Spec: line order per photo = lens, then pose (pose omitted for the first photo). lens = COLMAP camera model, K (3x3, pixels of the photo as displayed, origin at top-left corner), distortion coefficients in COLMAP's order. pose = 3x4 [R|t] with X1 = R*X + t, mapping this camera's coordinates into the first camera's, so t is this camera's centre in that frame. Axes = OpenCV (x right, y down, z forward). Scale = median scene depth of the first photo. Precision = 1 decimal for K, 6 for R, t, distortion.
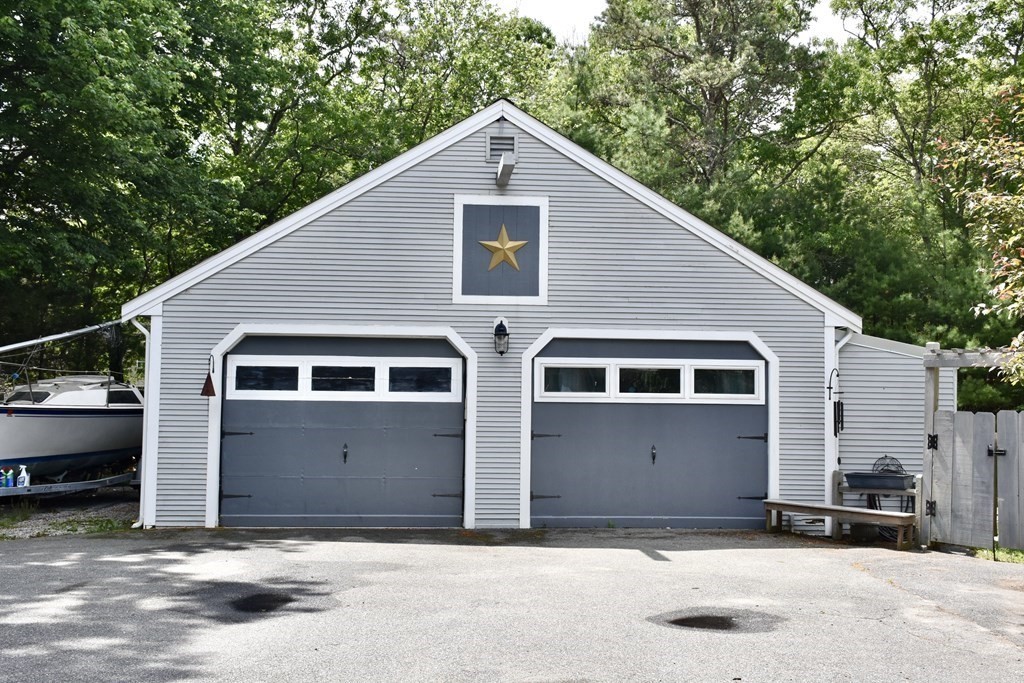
lens RADIAL K [[1256.9, 0, 517.7], [0, 1256.9, 348.1], [0, 0, 1]] dist [0.119820, 0.000000]
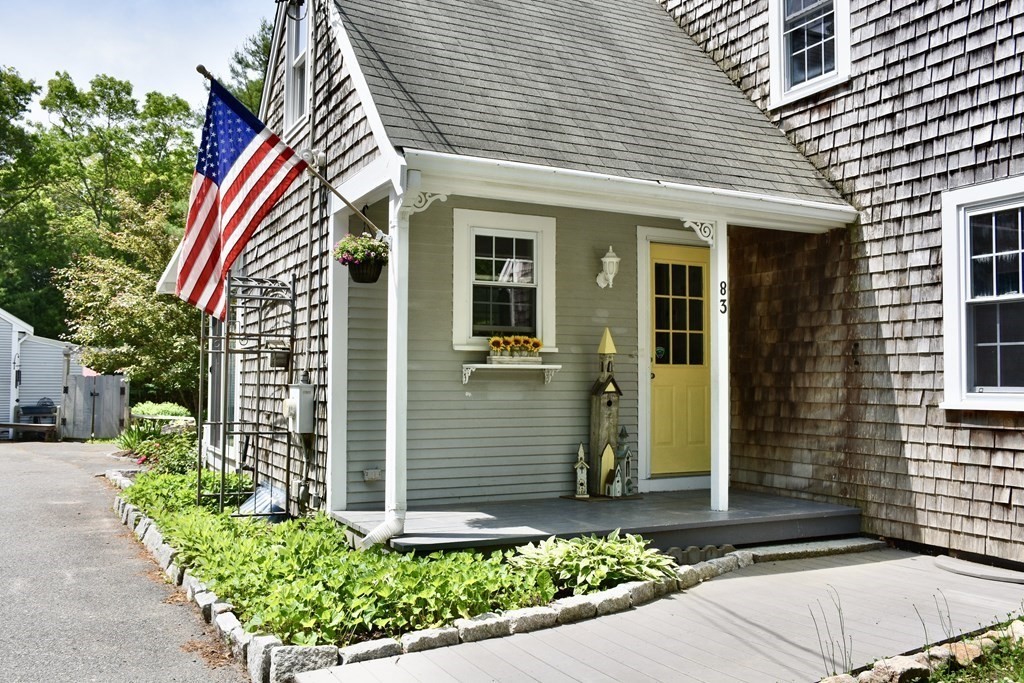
lens RADIAL K [[912.7, 0, 510.2], [0, 912.7, 349.0], [0, 0, 1]] dist [0.009022, 0.007630]
pose [[0.762335, 0.013734, 0.647037, -0.082652], [-0.032607, 0.999320, 0.017206, -0.039415], [-0.646361, -0.034215, 0.762264, -0.561949]]
